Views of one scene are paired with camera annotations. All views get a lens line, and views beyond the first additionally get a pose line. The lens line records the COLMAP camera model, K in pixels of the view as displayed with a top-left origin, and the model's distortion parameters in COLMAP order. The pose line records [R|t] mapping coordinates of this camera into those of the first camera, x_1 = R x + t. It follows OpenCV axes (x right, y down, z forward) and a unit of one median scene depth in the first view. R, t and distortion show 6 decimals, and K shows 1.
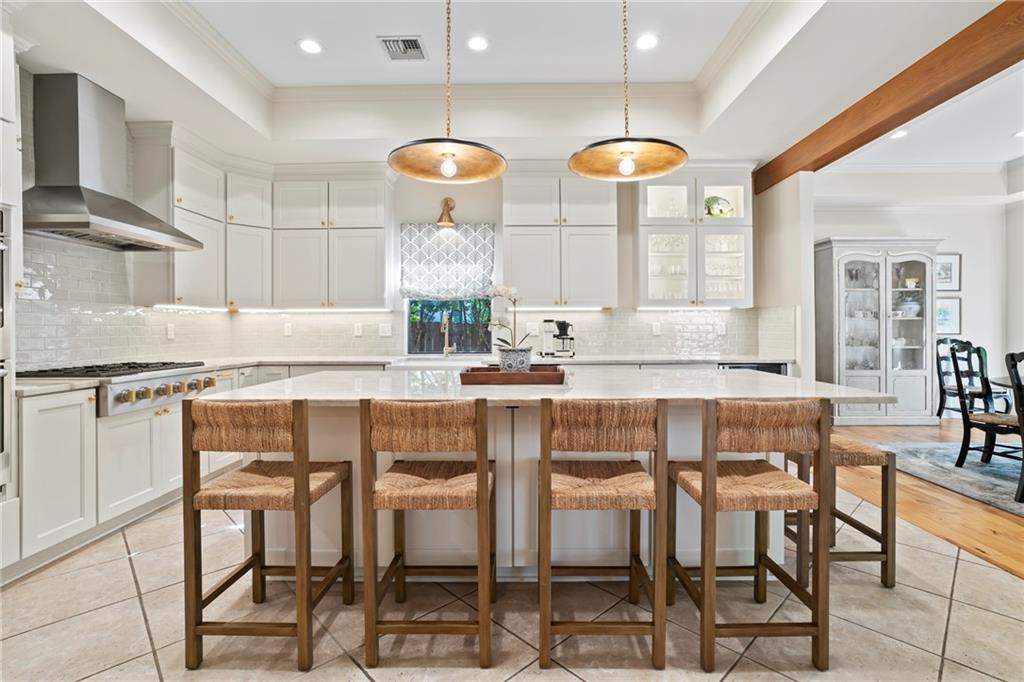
lens RADIAL K [[473.1, 0, 513.6], [0, 473.1, 335.3], [0, 0, 1]] dist [-0.014000, 0.001881]
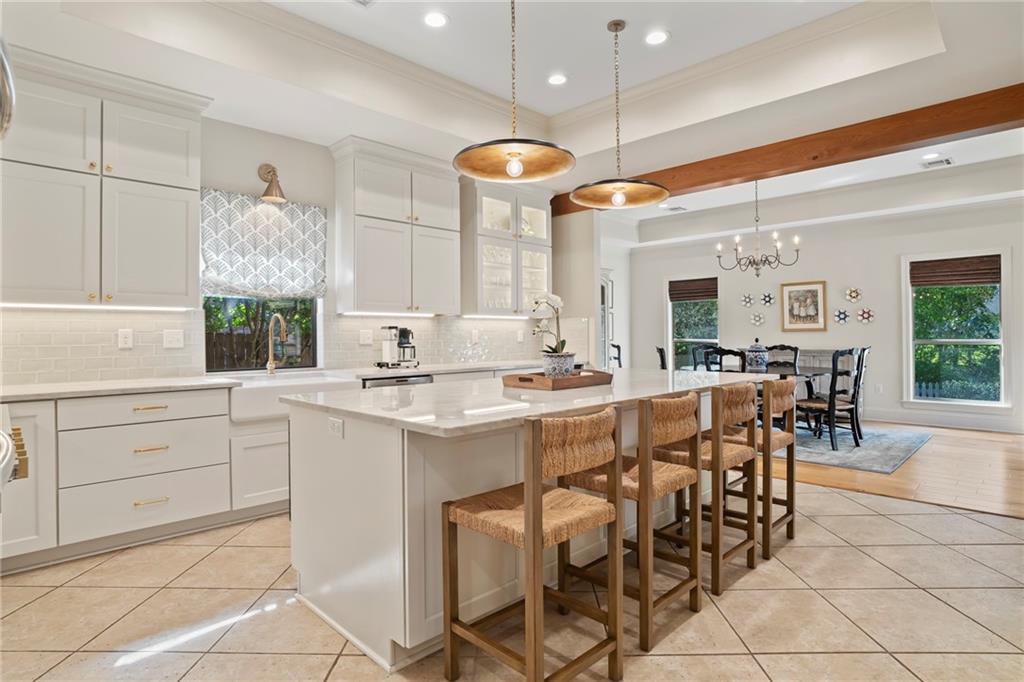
lens RADIAL K [[582.7, 0, 512.0], [0, 582.7, 335.1], [0, 0, 1]] dist [0.032365, 0.001512]
pose [[0.703289, 0.000493, 0.710904, -0.564551], [0.011757, 0.999855, -0.012324, -0.000595], [-0.710806, 0.017026, 0.703182, 0.068666]]
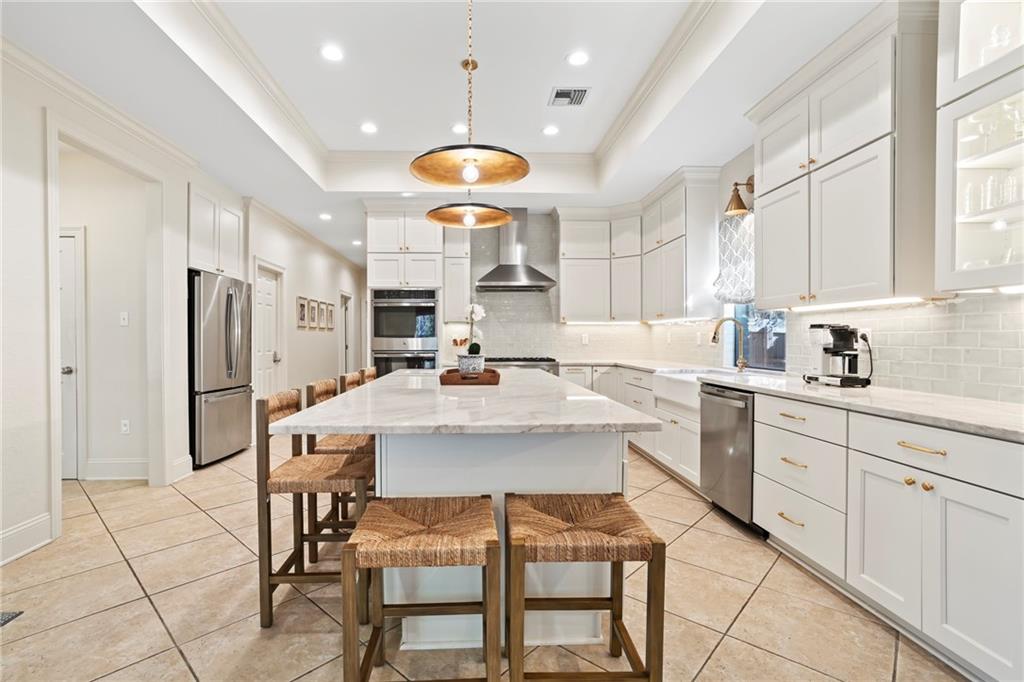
lens RADIAL K [[473.1, 0, 504.0], [0, 473.1, 344.3], [0, 0, 1]] dist [-0.014000, 0.001881]
pose [[0.084505, 0.017089, -0.996277, 0.672569], [-0.010751, 0.999810, 0.016238, -0.012540], [0.996365, 0.009339, 0.084672, 0.549578]]
